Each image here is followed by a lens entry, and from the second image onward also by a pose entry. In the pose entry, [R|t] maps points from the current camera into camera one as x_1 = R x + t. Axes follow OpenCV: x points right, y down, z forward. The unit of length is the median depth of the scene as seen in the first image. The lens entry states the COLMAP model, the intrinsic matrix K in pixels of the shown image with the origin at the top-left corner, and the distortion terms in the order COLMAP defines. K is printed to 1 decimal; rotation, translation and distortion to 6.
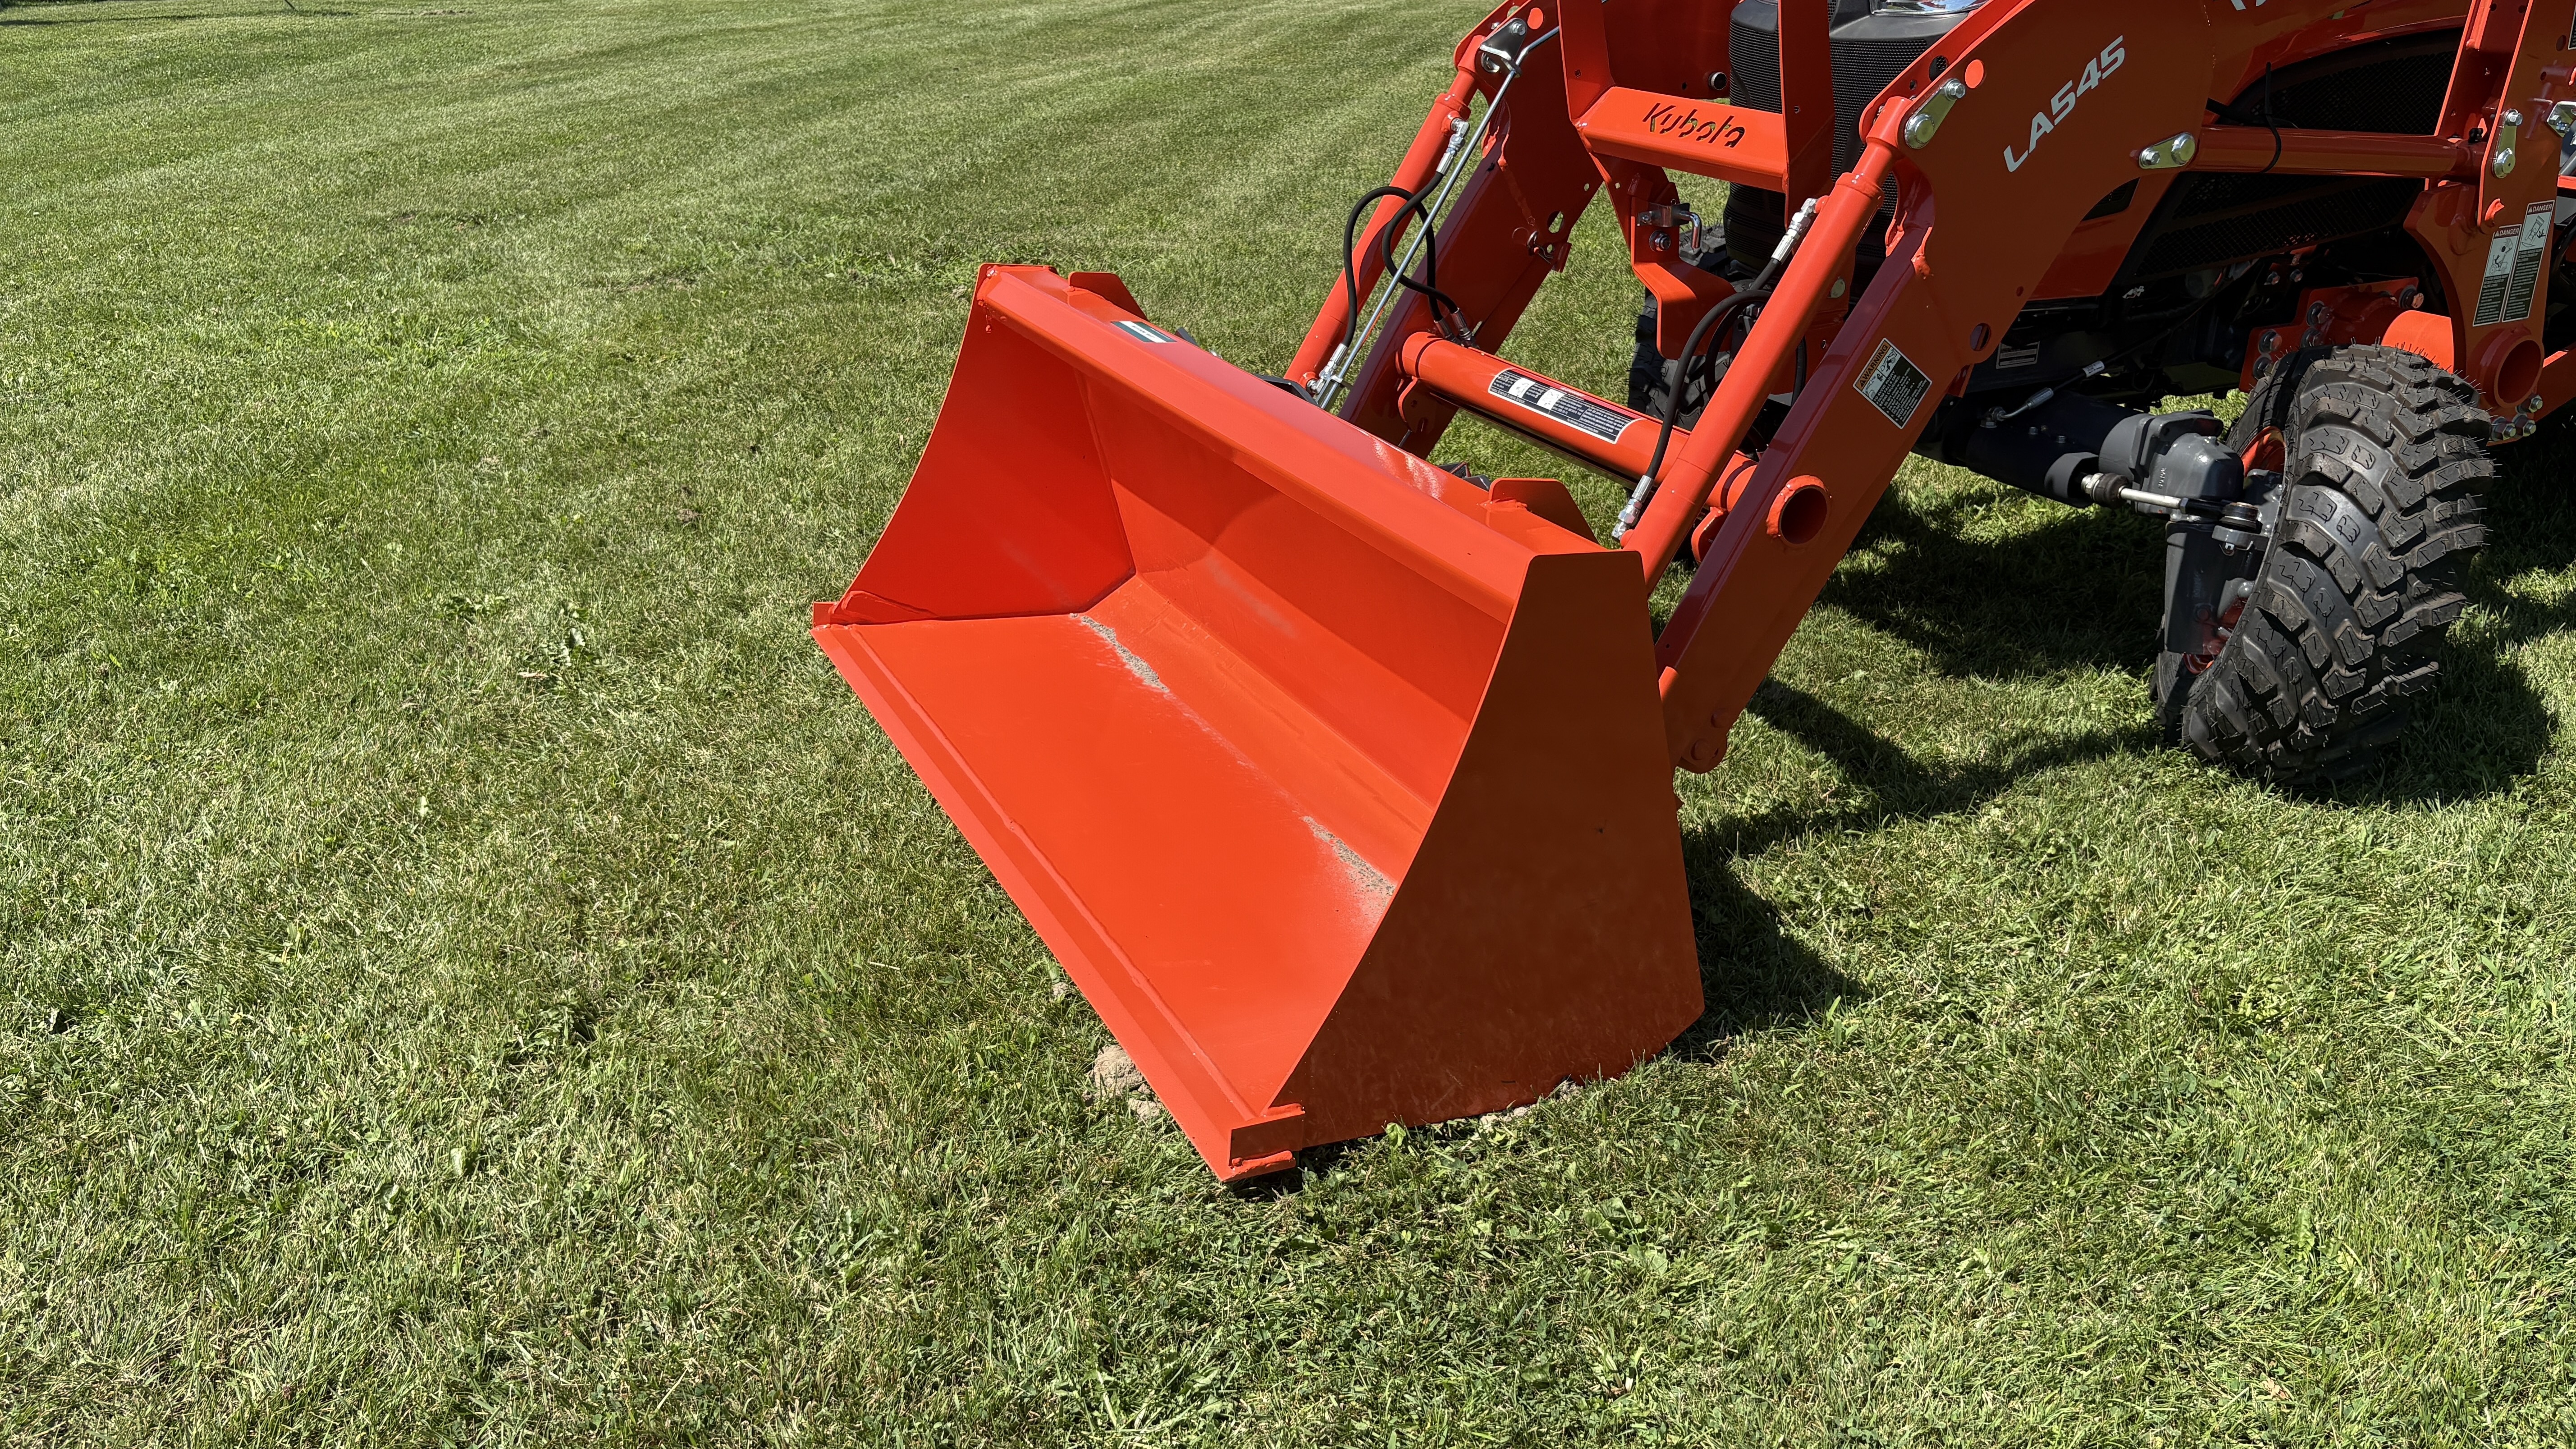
lens RADIAL K [[1954.0, 0, 1312.9], [0, 1954.0, 701.2], [0, 0, 1]] dist [0.033575, -0.028124]
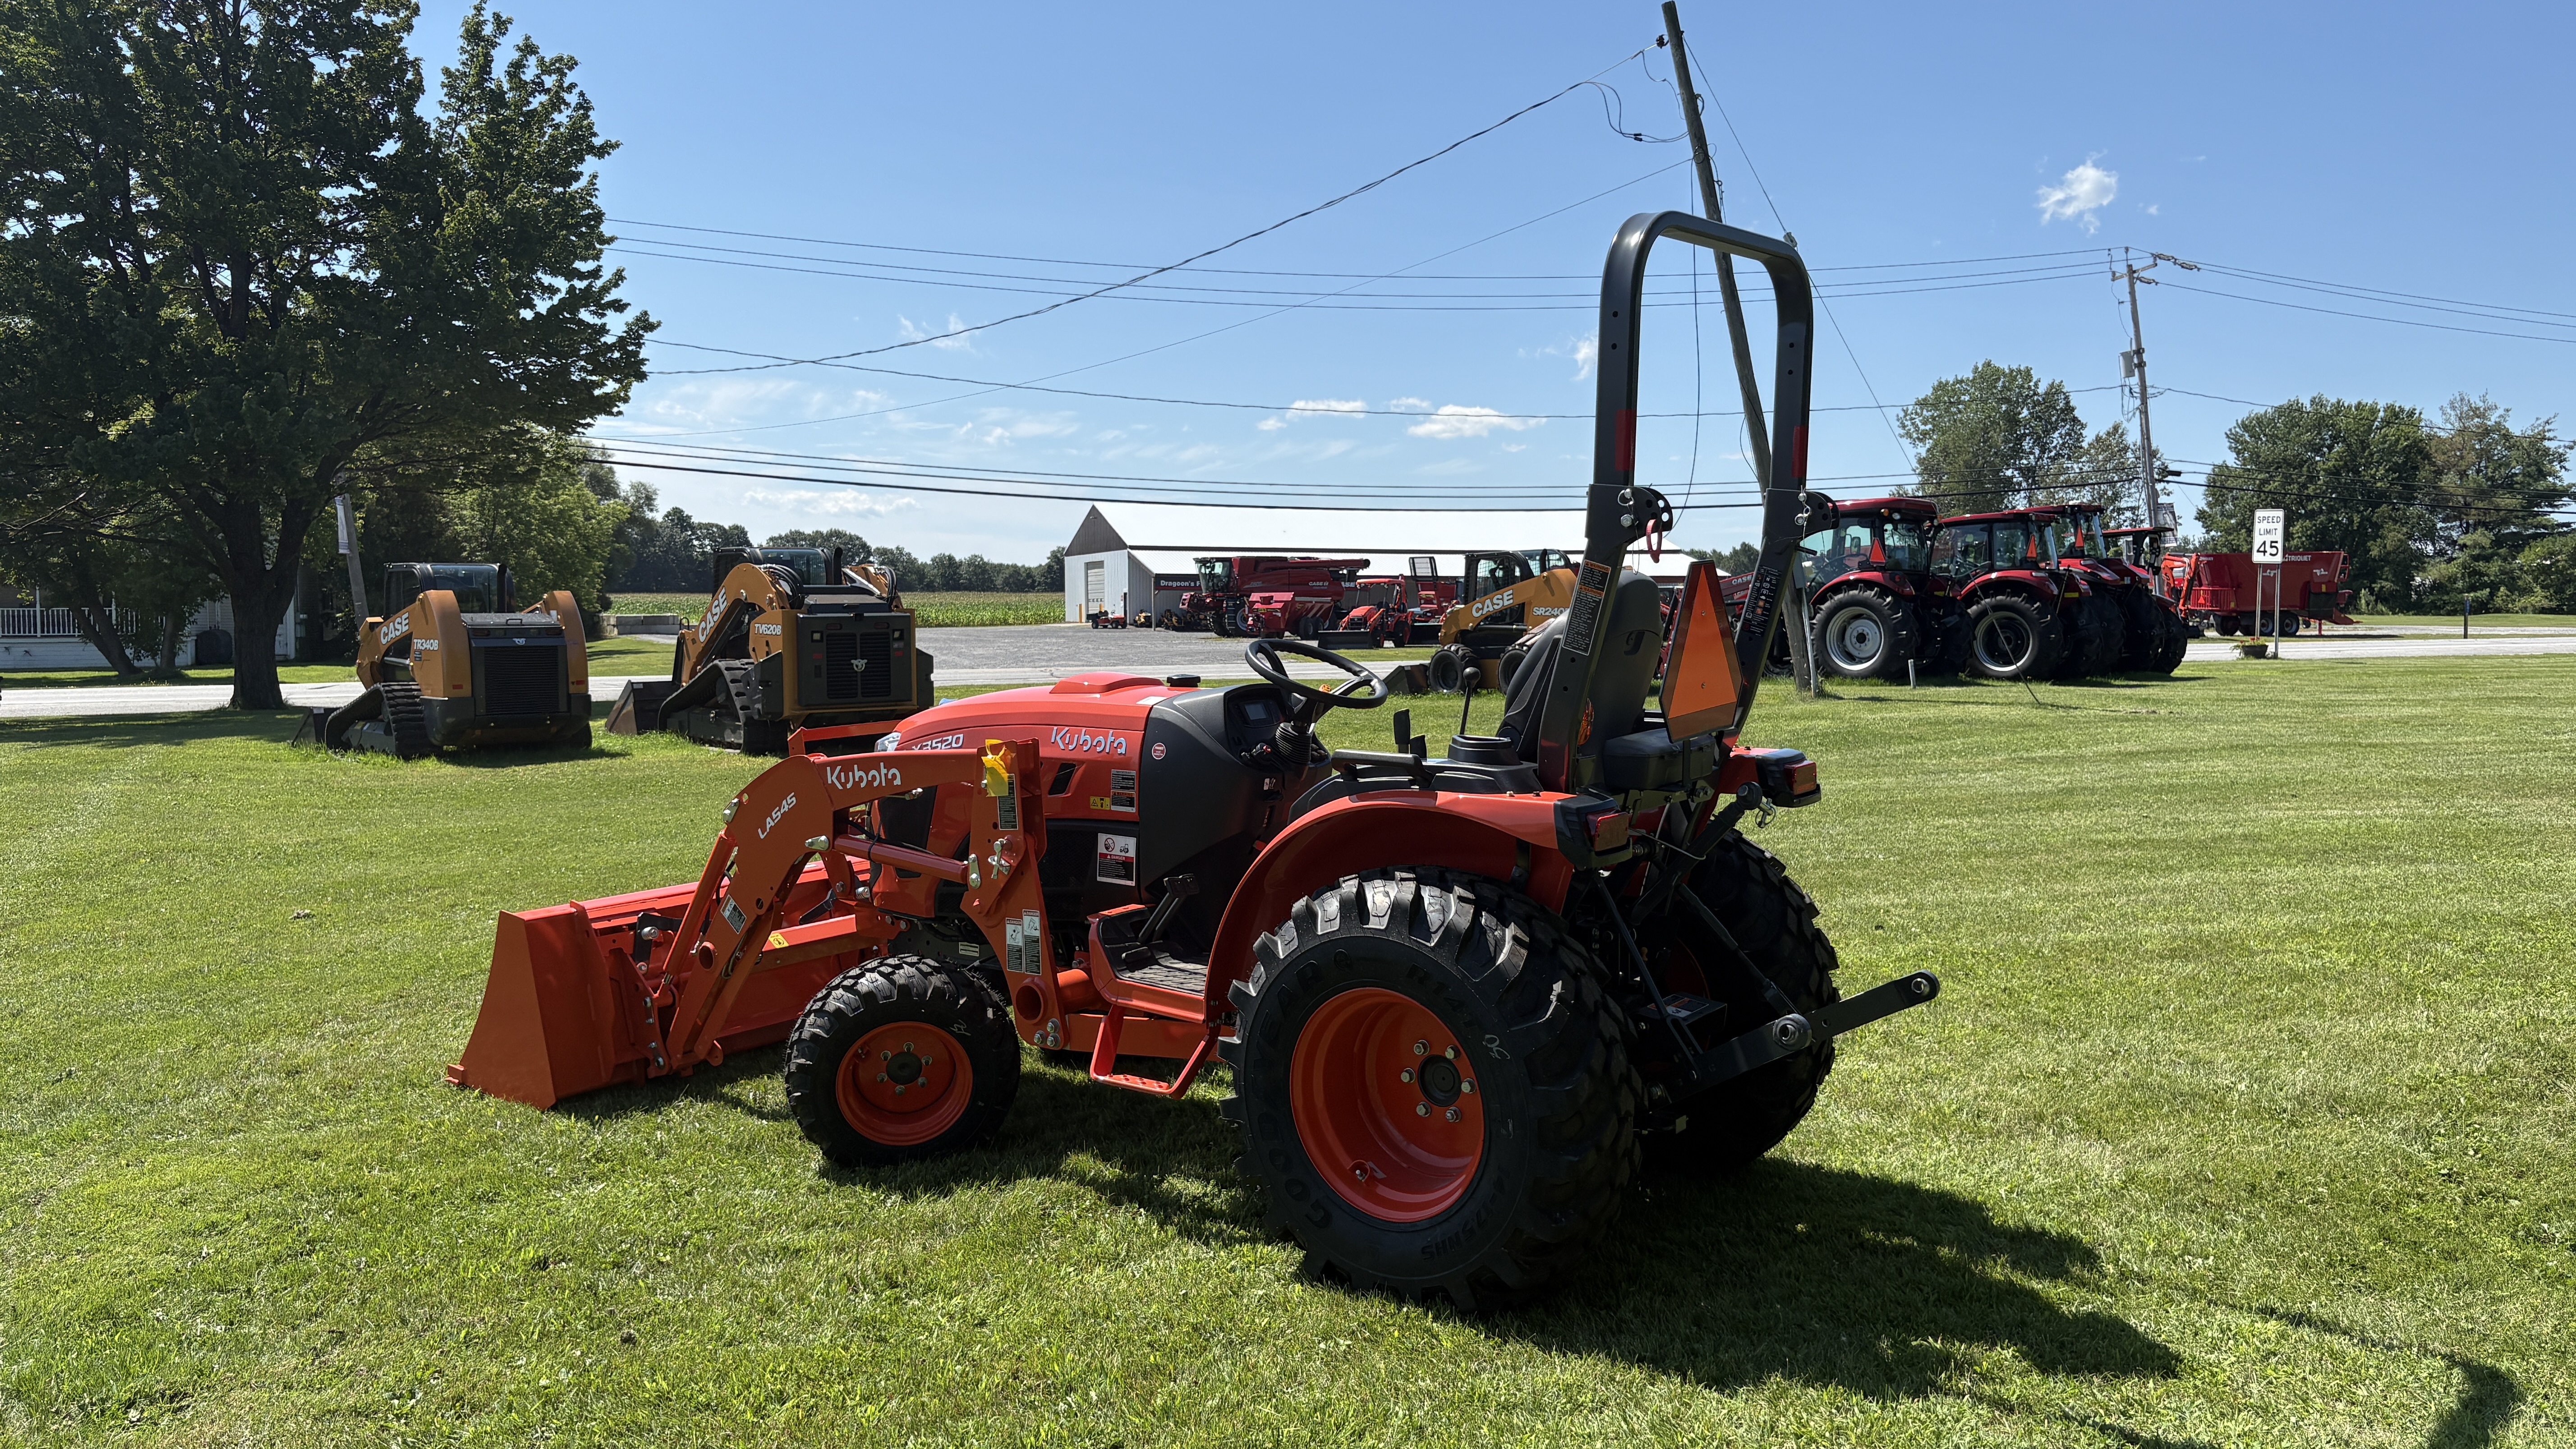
lens RADIAL K [[1954.0, 0, 1296.3], [0, 1954.0, 729.9], [0, 0, 1]] dist [0.033575, -0.028124]
pose [[0.453423, 0.071786, -0.888400, 2.433155], [-0.337841, 0.936215, -0.096778, -0.329720], [0.824786, 0.344019, 0.448753, 0.339557]]
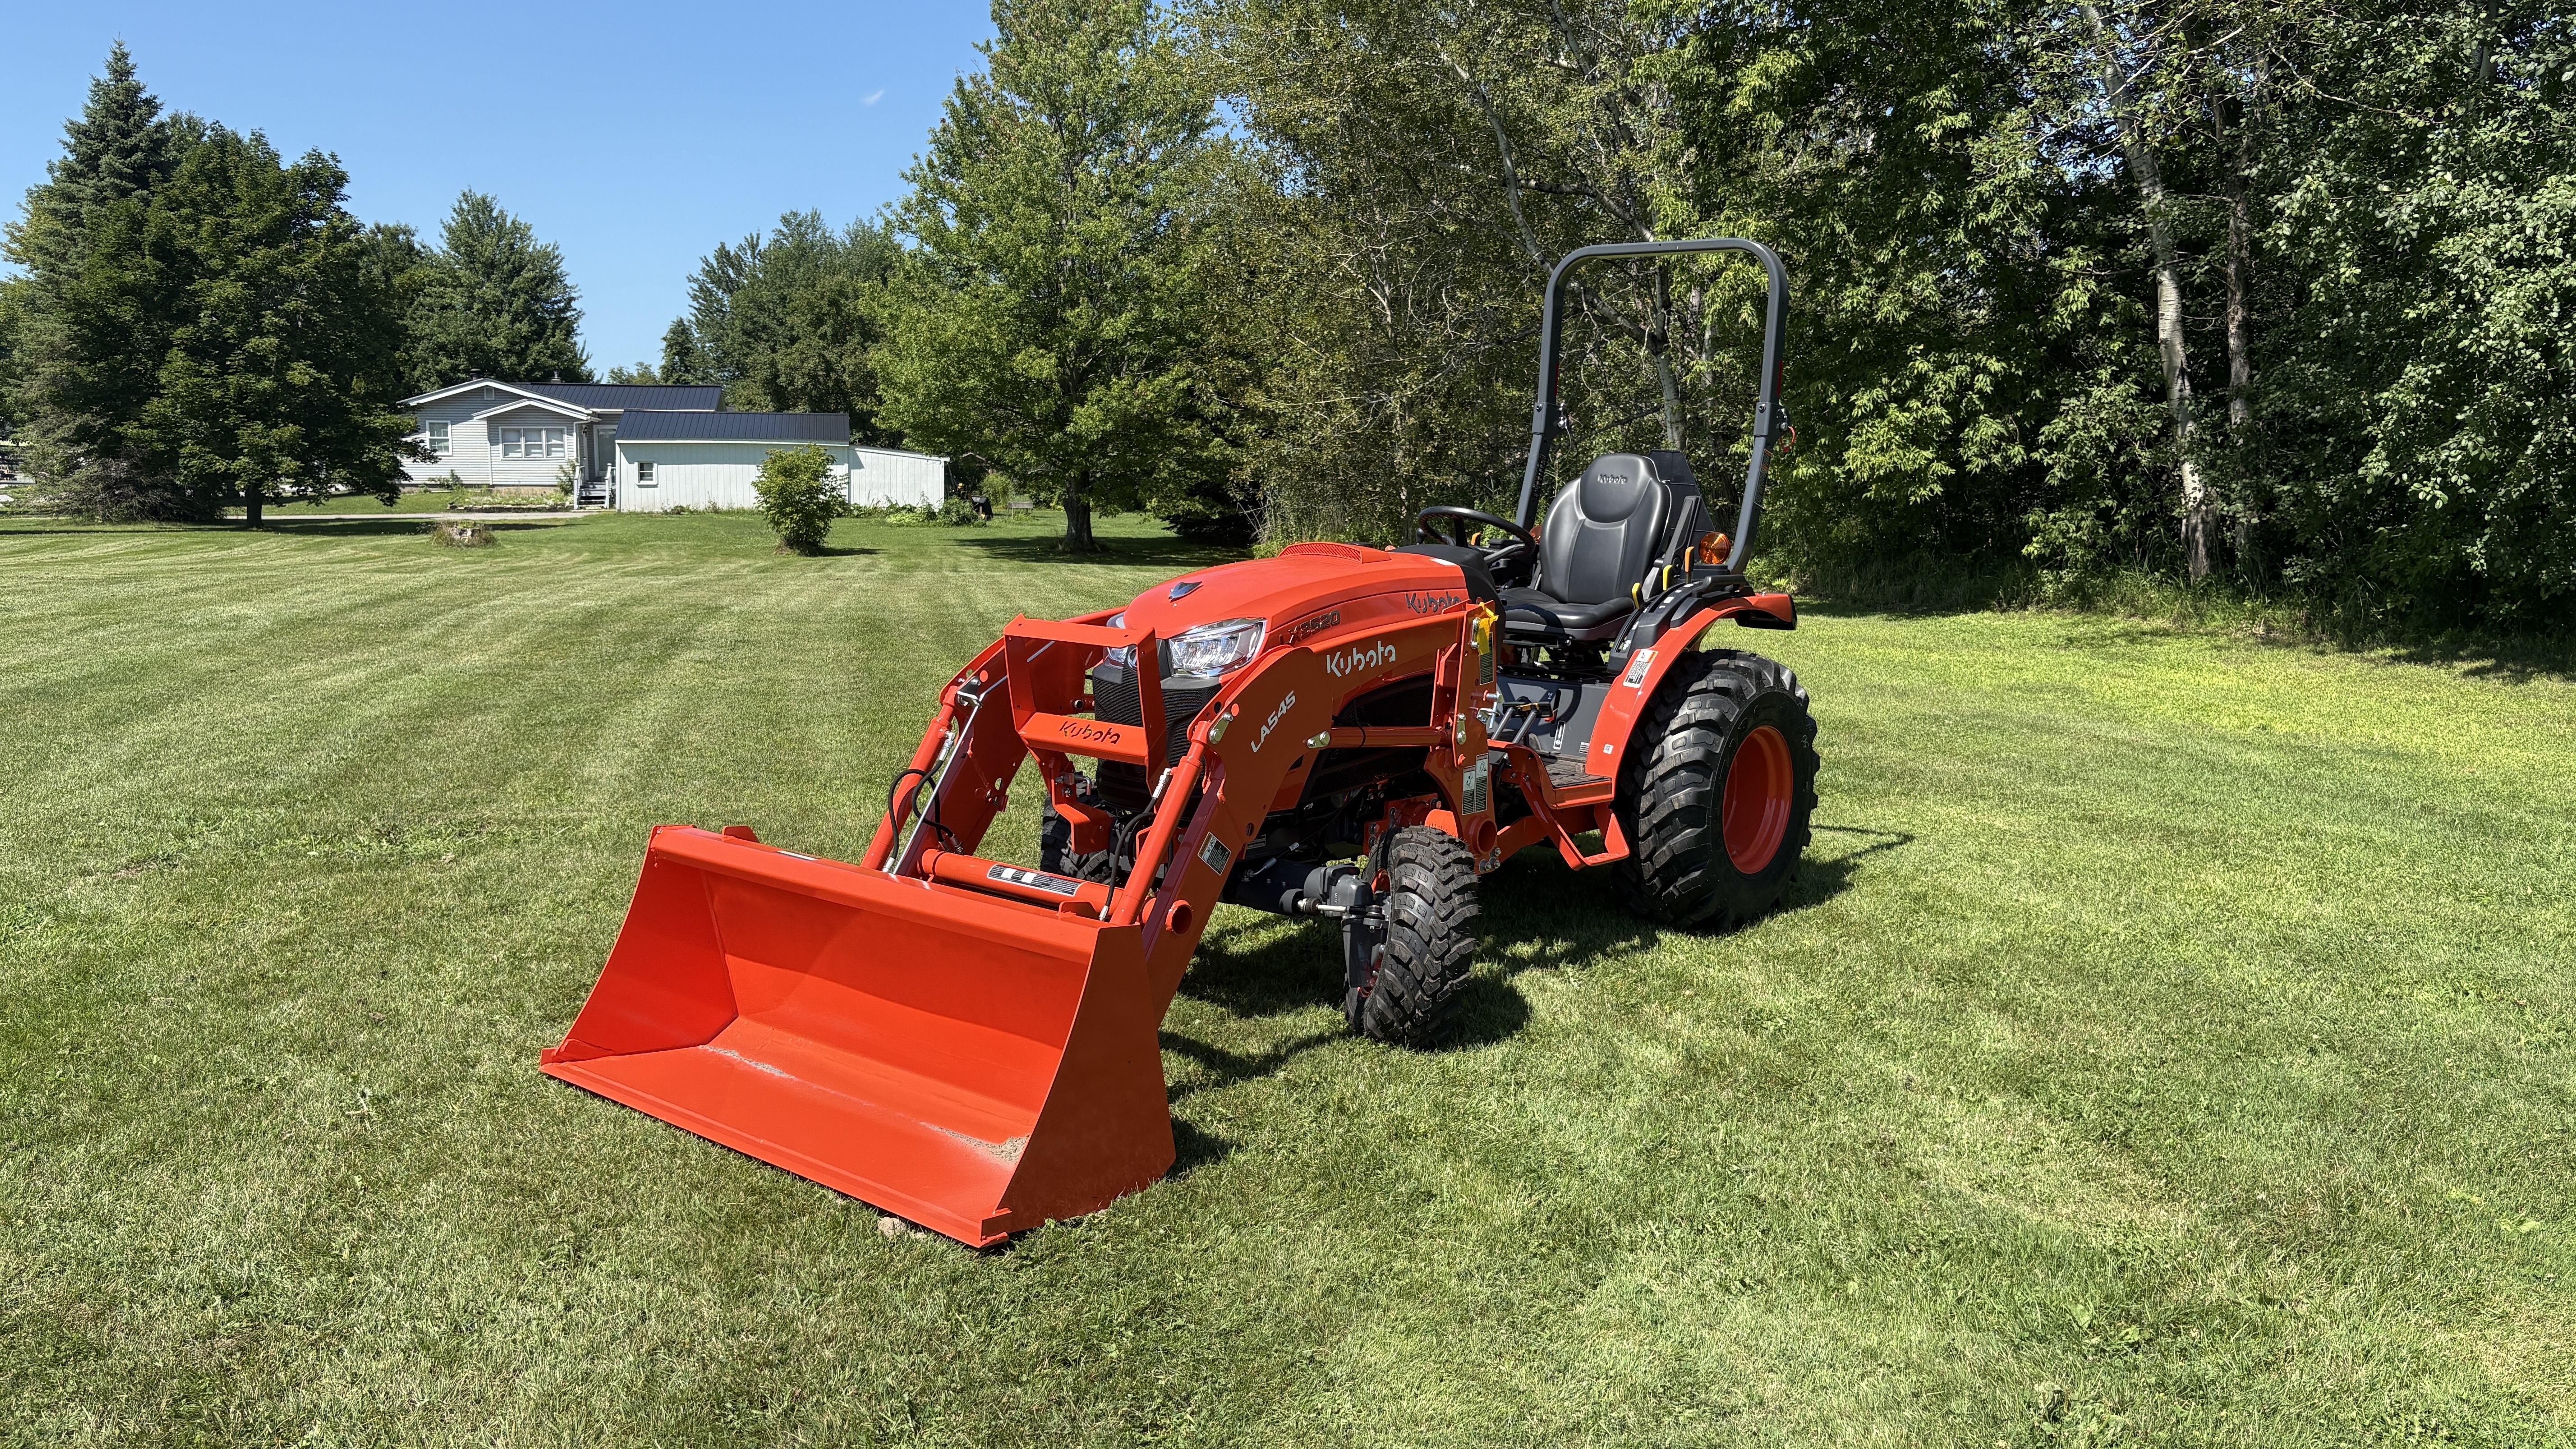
lens RADIAL K [[1954.0, 0, 1288.8], [0, 1954.0, 743.9], [0, 0, 1]] dist [0.033575, -0.028124]
pose [[0.916133, -0.037771, 0.399091, -0.385469], [0.137223, 0.964955, -0.223678, 0.169512], [-0.376656, 0.259683, 0.889210, -0.760752]]
